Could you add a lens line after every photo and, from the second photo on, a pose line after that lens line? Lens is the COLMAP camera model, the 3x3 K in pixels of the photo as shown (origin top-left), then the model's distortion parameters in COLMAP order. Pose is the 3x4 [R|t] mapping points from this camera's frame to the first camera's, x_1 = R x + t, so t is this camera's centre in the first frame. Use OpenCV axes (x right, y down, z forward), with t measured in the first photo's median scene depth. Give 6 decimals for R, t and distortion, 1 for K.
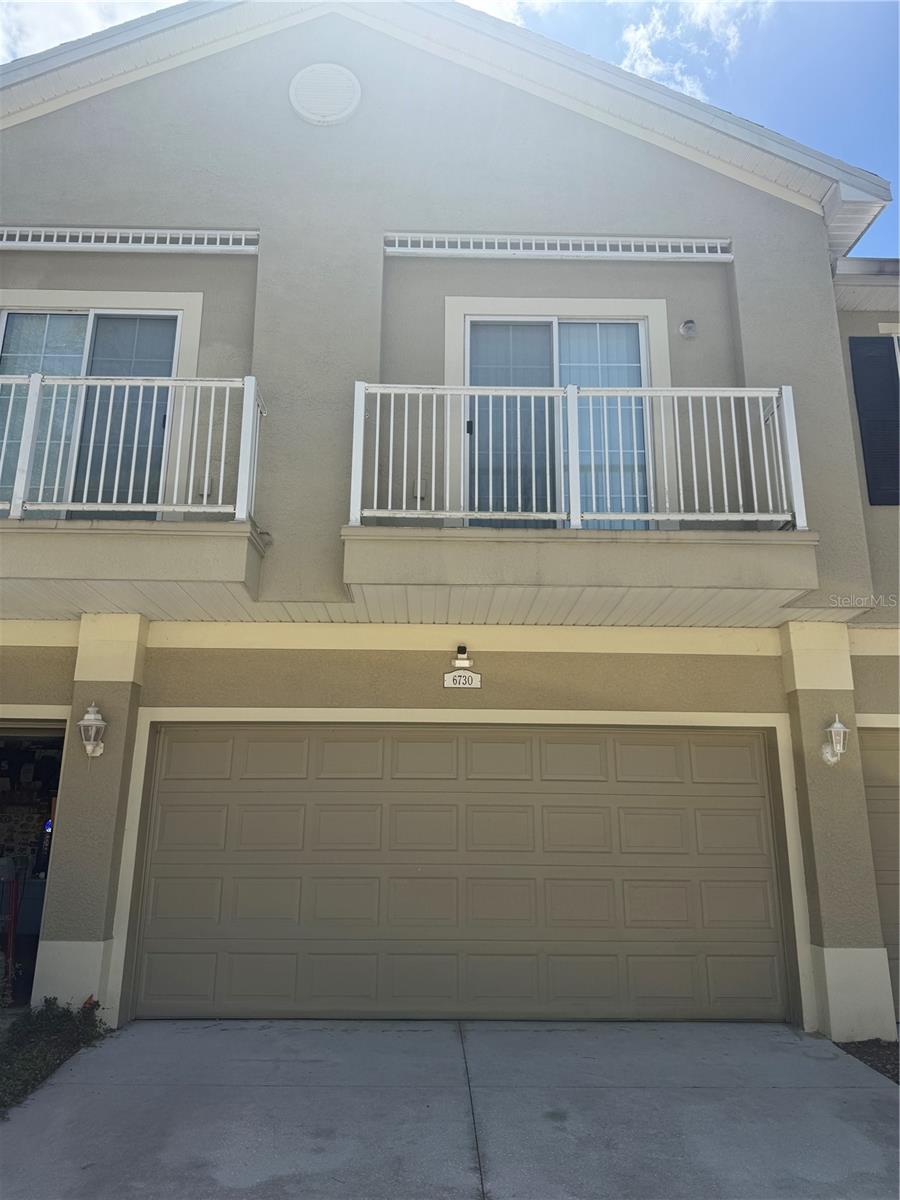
lens RADIAL K [[849.1, 0, 452.9], [0, 849.1, 611.7], [0, 0, 1]] dist [0.046855, -0.055099]
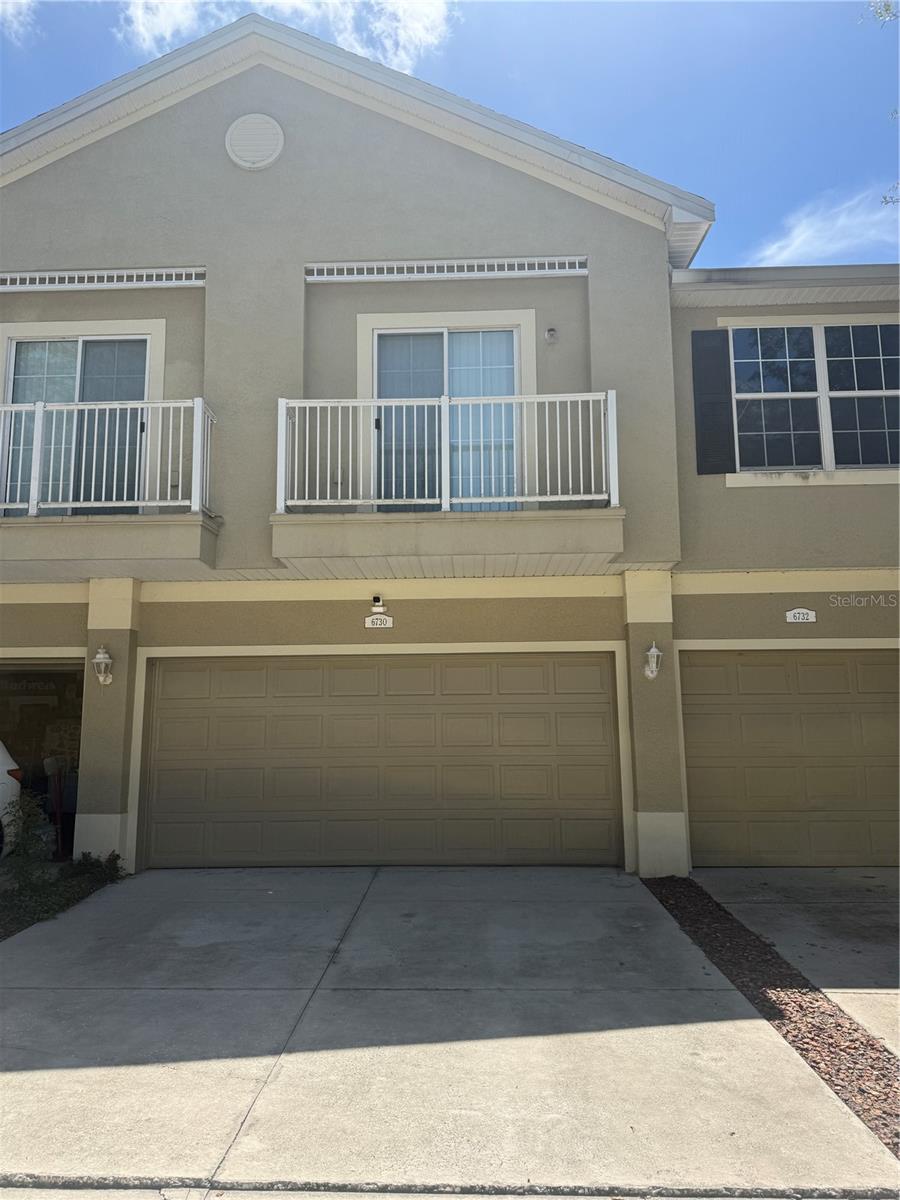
lens RADIAL K [[849.1, 0, 448.0], [0, 849.1, 617.5], [0, 0, 1]] dist [0.046855, -0.055099]
pose [[0.998349, -0.023176, -0.052553, 0.196442], [0.029204, 0.992702, 0.117000, -0.079394], [0.049458, -0.118342, 0.991740, -0.306854]]
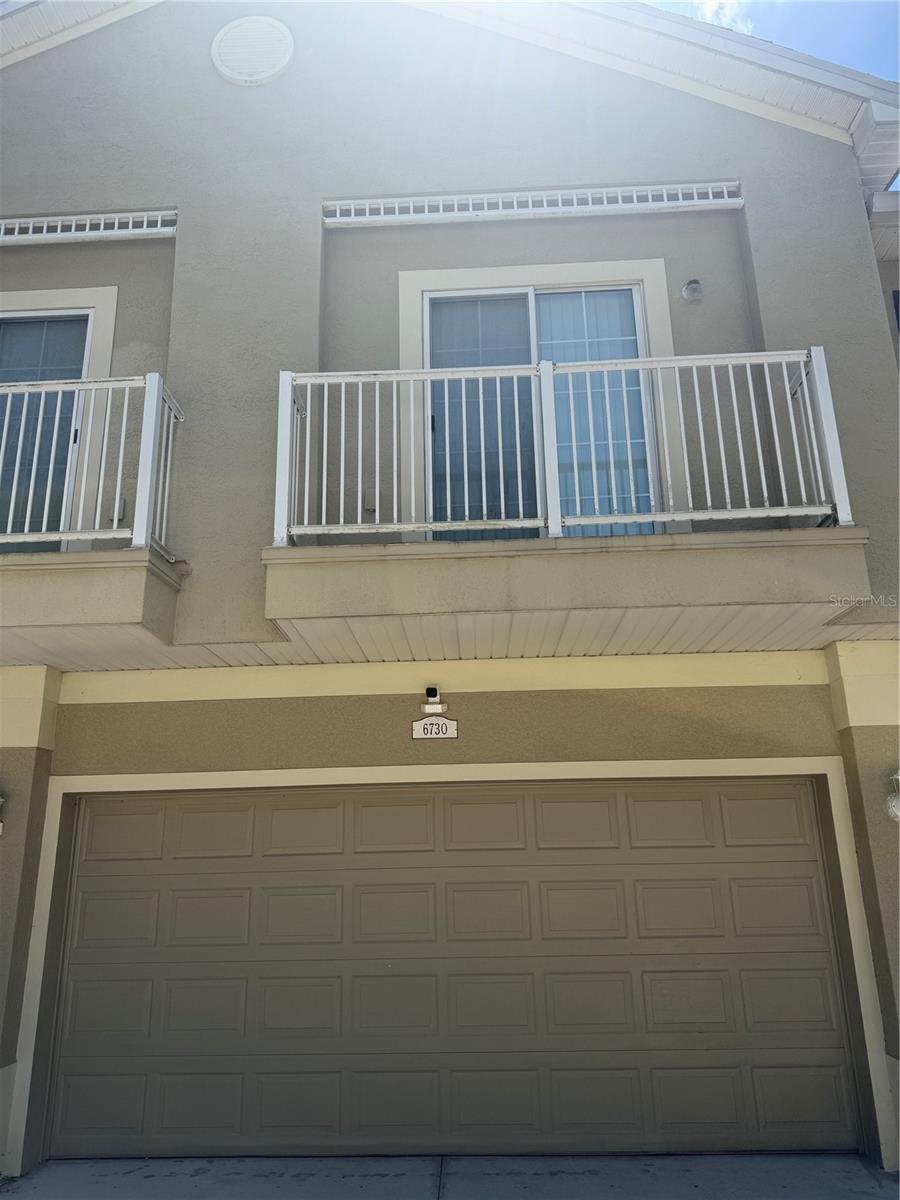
lens RADIAL K [[849.1, 0, 449.5], [0, 849.1, 619.6], [0, 0, 1]] dist [0.046855, -0.055099]
pose [[0.997673, -0.043416, -0.052571, 0.077387], [0.042223, 0.998830, -0.023584, -0.005724], [0.053533, 0.021310, 0.998339, 0.186243]]
